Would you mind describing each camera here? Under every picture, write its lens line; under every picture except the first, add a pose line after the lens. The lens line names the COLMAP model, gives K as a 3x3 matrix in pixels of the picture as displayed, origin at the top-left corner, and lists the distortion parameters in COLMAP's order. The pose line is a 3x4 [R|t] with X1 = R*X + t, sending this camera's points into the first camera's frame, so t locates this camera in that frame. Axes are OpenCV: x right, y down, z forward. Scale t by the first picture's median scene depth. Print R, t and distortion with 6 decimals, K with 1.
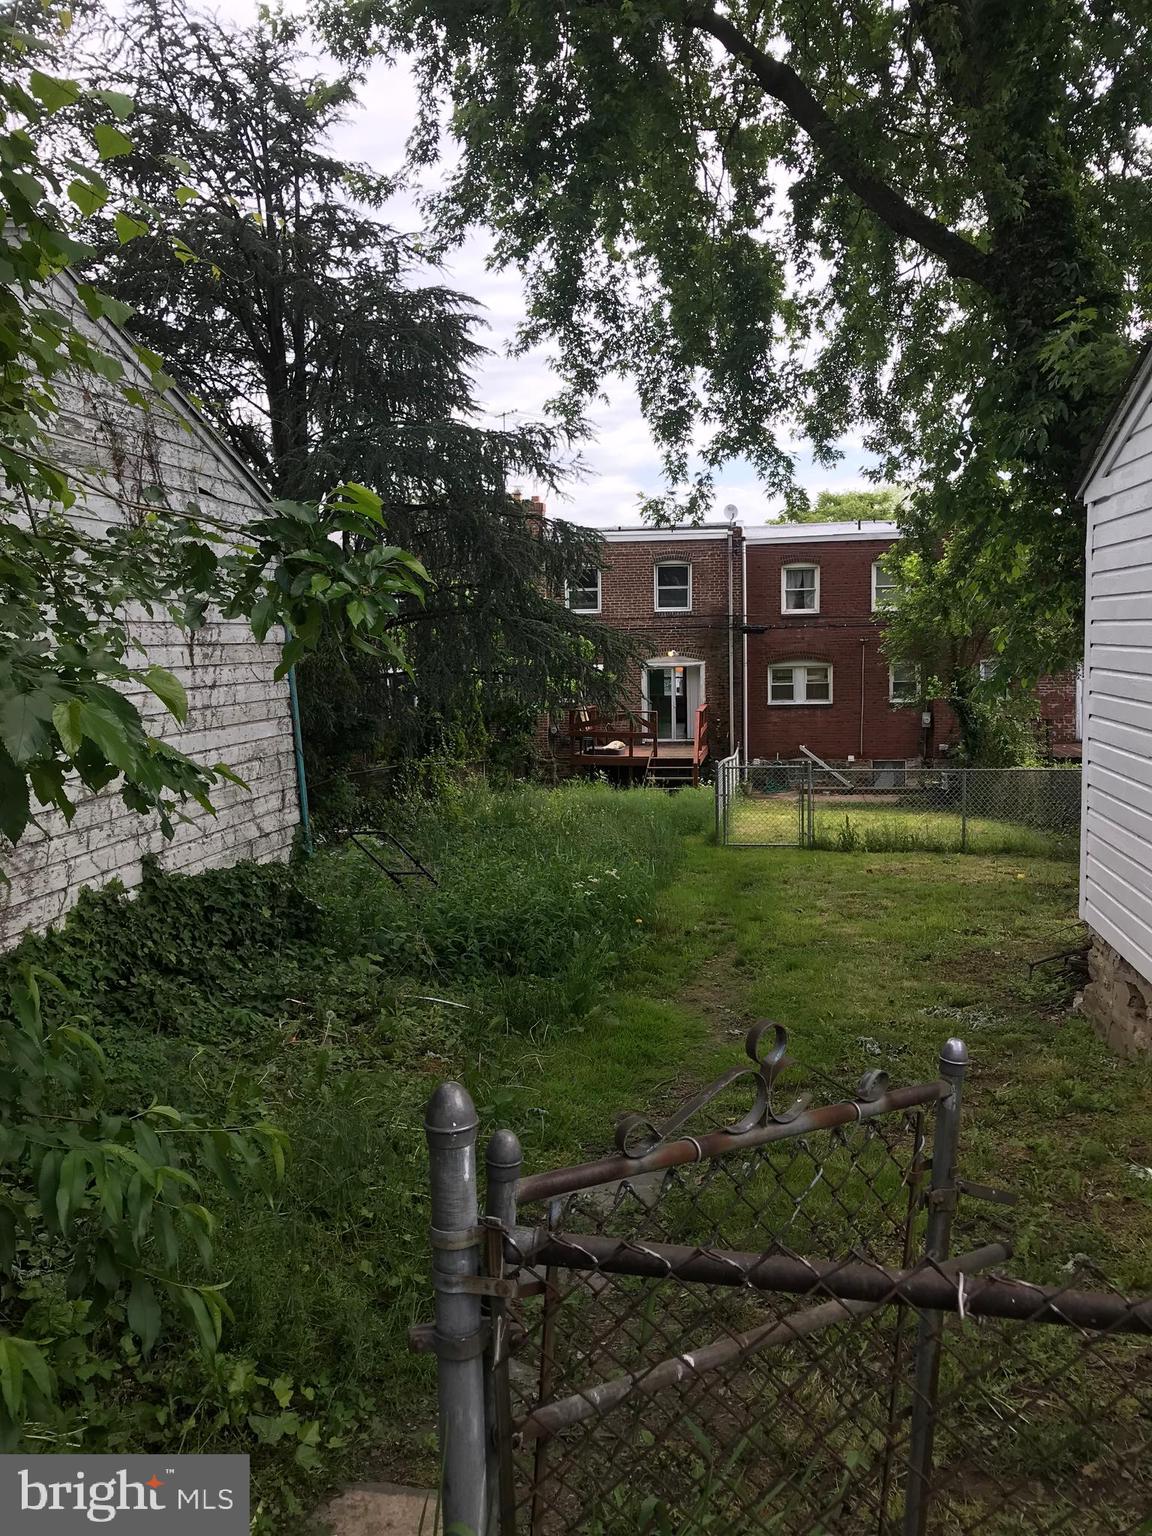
lens RADIAL K [[1262.6, 0, 573.1], [0, 1262.6, 769.5], [0, 0, 1]] dist [0.031281, -0.027833]
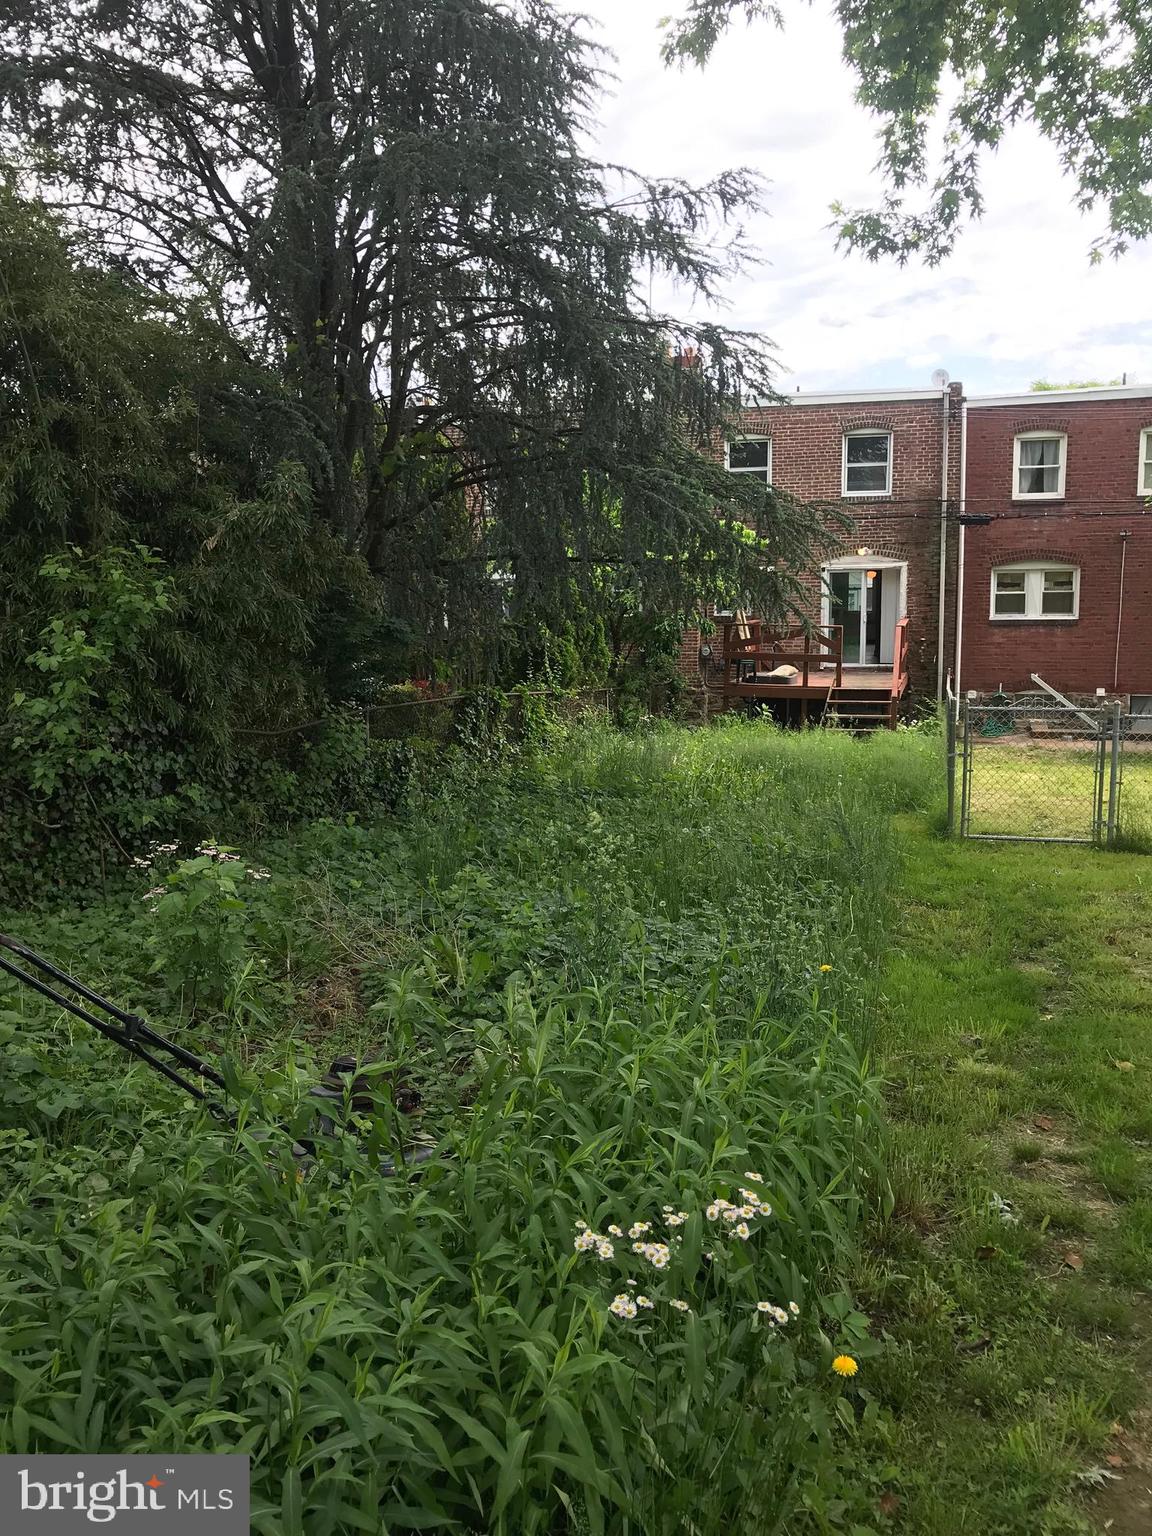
lens RADIAL K [[1262.6, 0, 578.8], [0, 1262.6, 778.7], [0, 0, 1]] dist [0.031281, -0.027833]
pose [[0.991481, 0.022147, -0.128357, 0.009668], [-0.013720, 0.997714, 0.066164, -0.003208], [0.129528, -0.063840, 0.989519, 0.228371]]
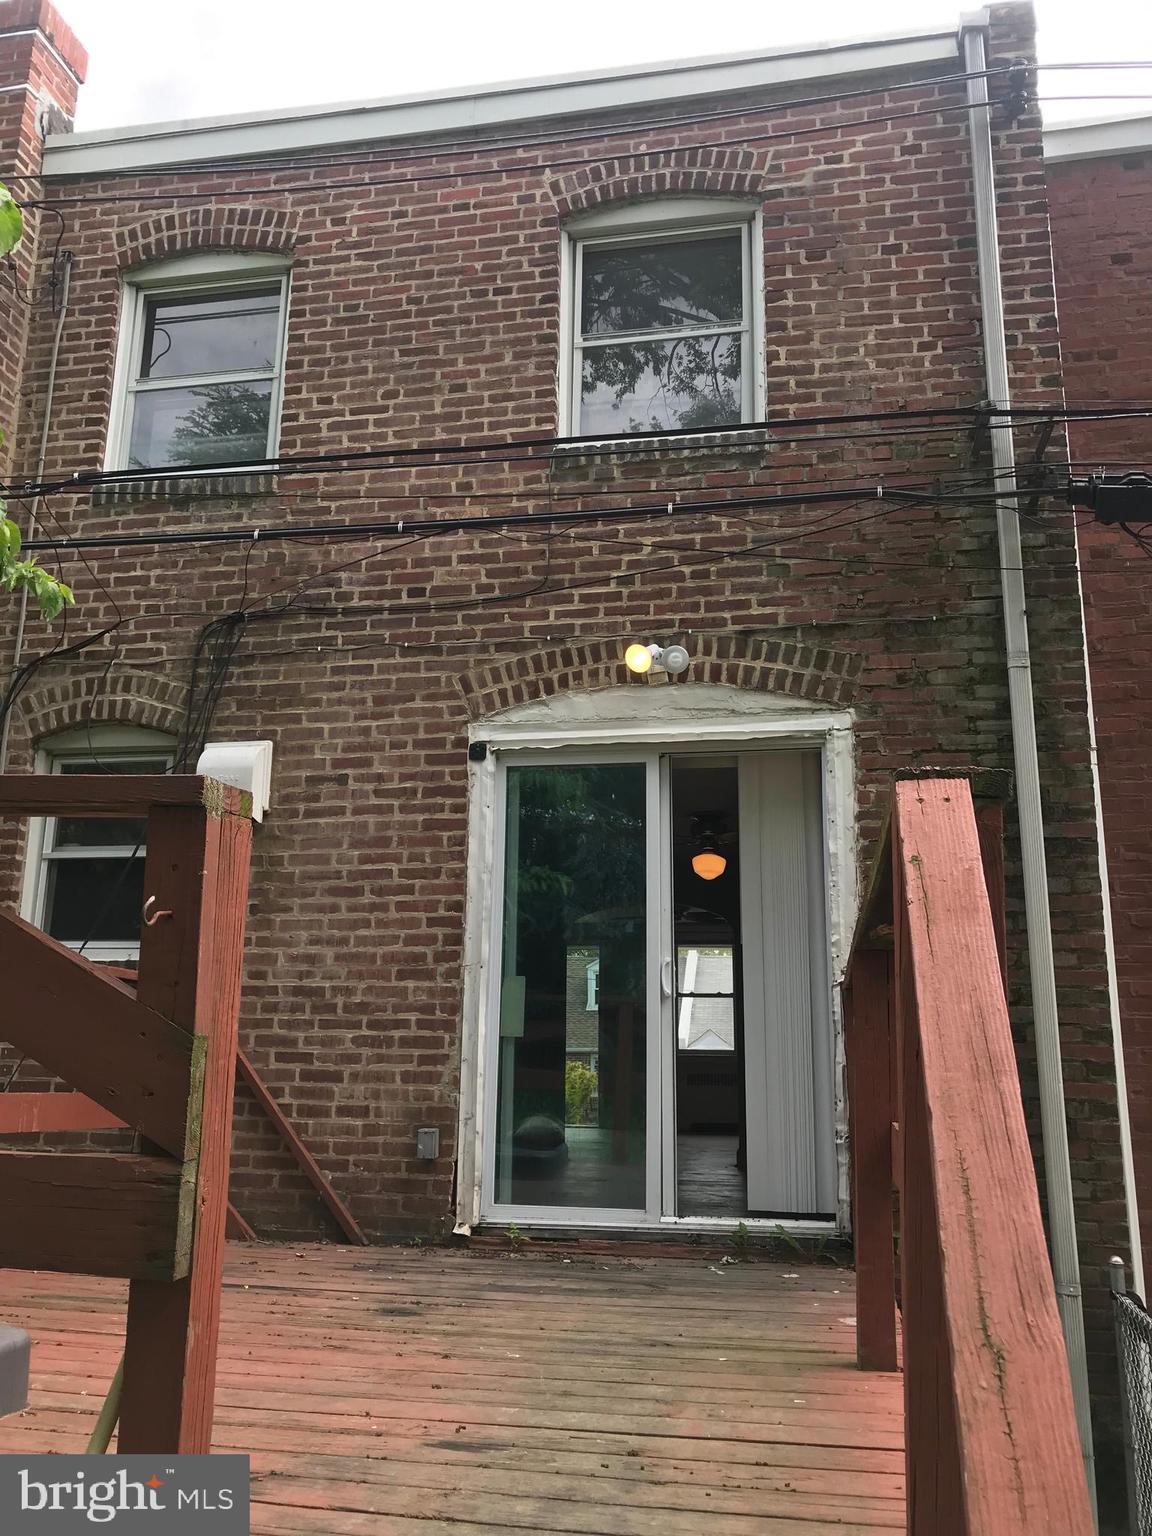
lens RADIAL K [[1262.6, 0, 577.5], [0, 1262.6, 766.5], [0, 0, 1]] dist [0.031281, -0.027833]
pose [[0.999154, 0.035756, 0.020331, 0.072428], [-0.028905, 0.962035, -0.271391, -0.036526], [-0.029262, 0.270574, 0.962254, 0.927601]]
